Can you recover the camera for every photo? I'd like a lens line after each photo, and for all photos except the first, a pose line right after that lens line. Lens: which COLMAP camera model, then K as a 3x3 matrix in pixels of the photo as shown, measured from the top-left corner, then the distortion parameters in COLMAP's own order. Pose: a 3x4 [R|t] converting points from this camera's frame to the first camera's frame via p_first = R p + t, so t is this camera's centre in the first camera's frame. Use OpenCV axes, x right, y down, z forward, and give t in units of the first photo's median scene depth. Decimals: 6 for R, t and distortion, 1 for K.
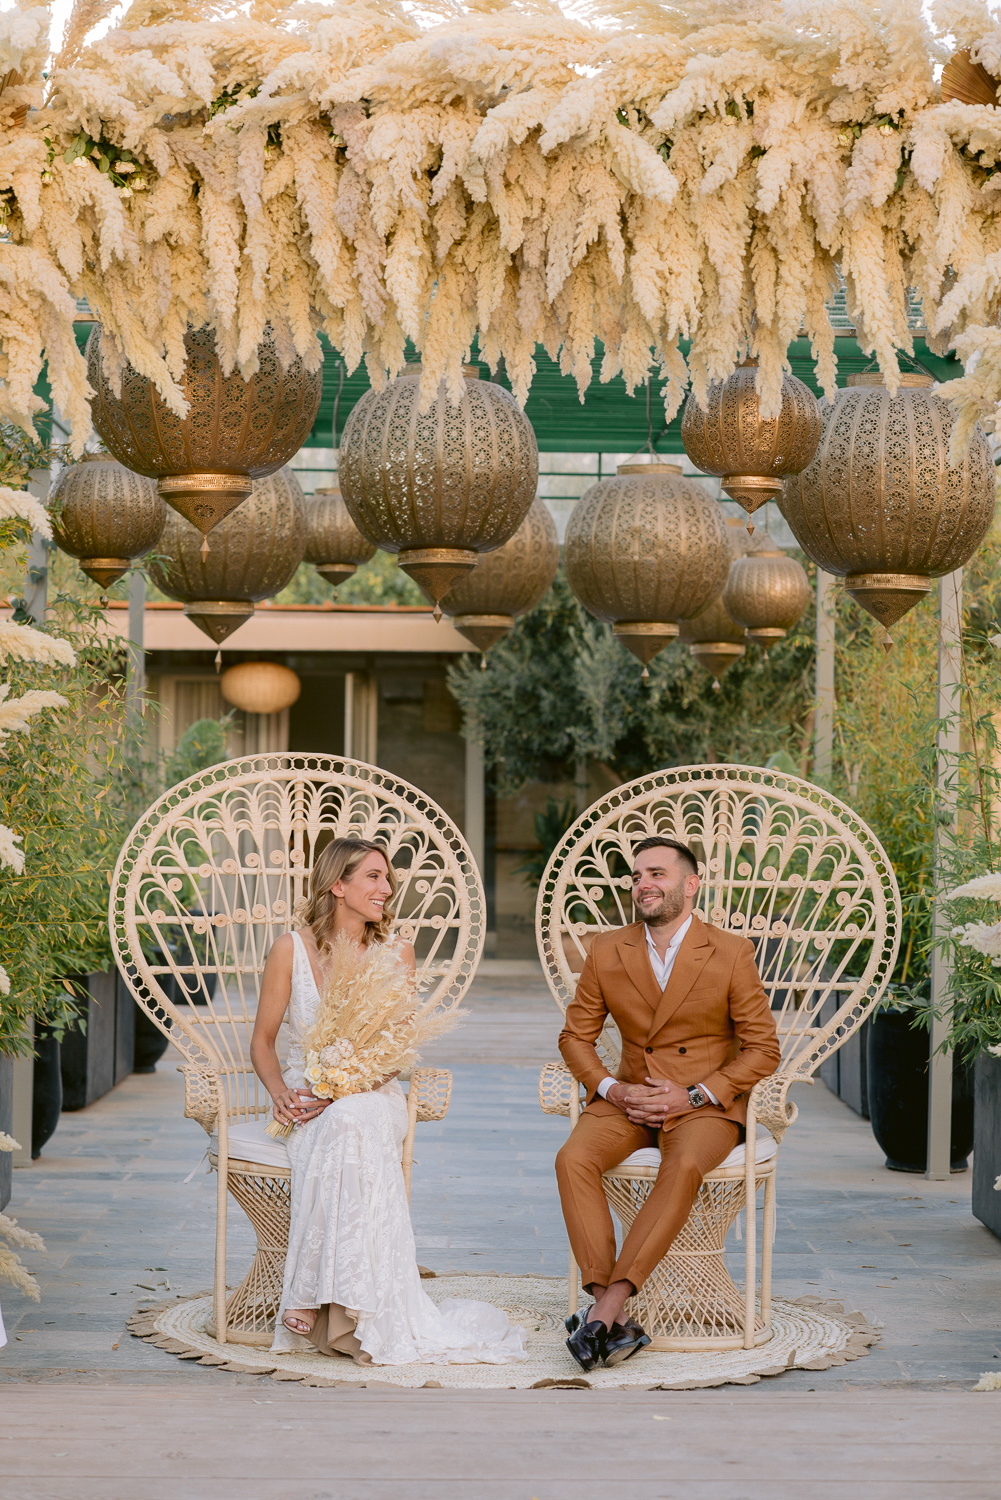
lens RADIAL K [[3758.5, 0, 500.5], [0, 3758.5, 750.0], [0, 0, 1]] dist [-0.069710, -0.568486]
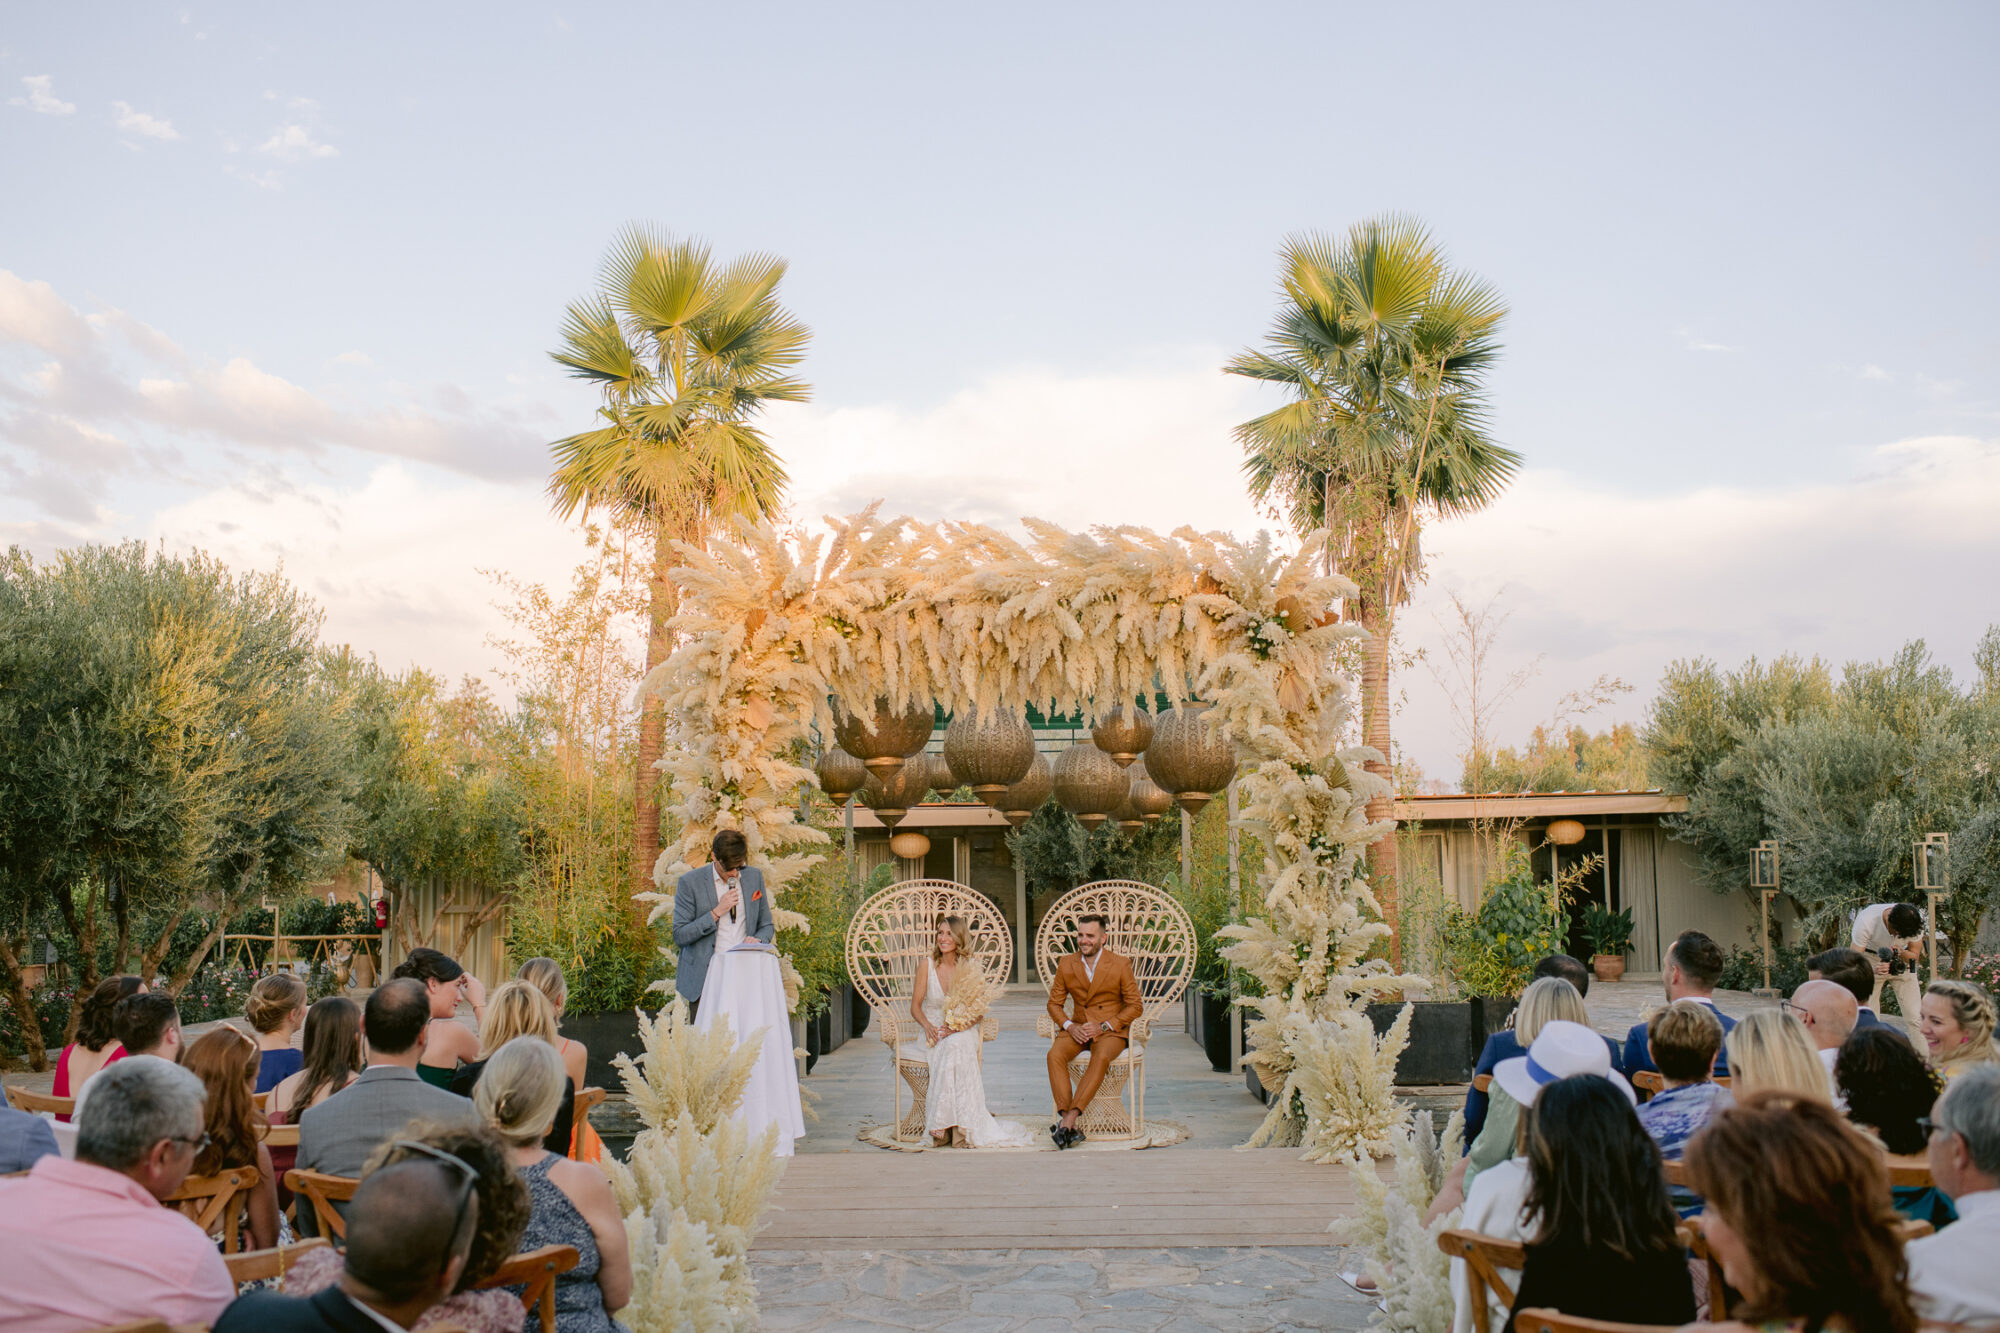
lens RADIAL K [[2023.1, 0, 1000.0], [0, 2023.1, 666.5], [0, 0, 1]] dist [-0.086816, 0.005267]
pose [[0.999538, -0.025017, -0.017290, 0.014726], [0.023113, 0.994447, -0.102669, -0.000726], [0.019763, 0.102222, 0.994565, -0.235959]]
